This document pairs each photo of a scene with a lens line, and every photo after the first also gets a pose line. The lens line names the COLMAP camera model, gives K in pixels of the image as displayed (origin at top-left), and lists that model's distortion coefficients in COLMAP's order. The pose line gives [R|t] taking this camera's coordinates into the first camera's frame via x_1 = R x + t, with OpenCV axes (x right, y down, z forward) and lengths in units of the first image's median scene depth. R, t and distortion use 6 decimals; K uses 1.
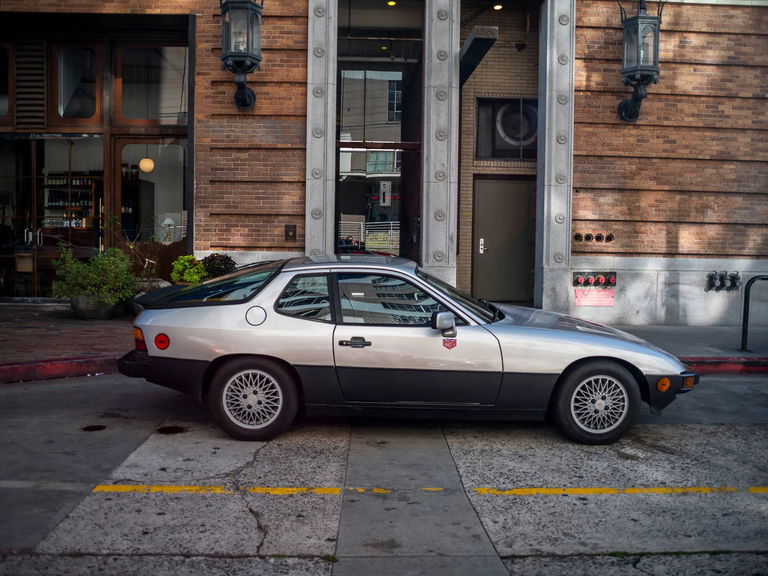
lens RADIAL K [[725.4, 0, 399.8], [0, 725.4, 288.7], [0, 0, 1]] dist [-0.078045, 0.000000]
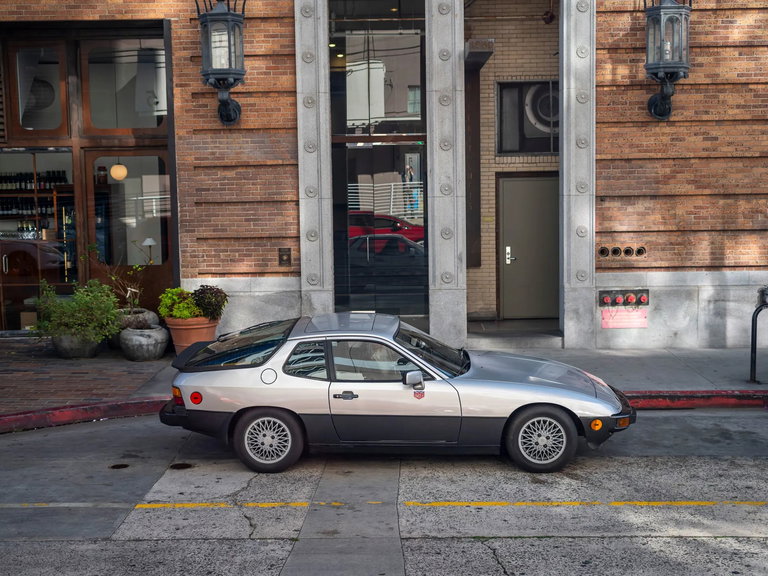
lens RADIAL K [[1244.4, 0, 382.0], [0, 1244.4, 282.3], [0, 0, 1]] dist [0.066080, 0.000000]
pose [[0.997871, -0.023545, -0.060822, 0.068713], [0.025663, 0.999083, 0.034279, -0.096383], [0.059959, -0.035767, 0.997560, -0.572401]]
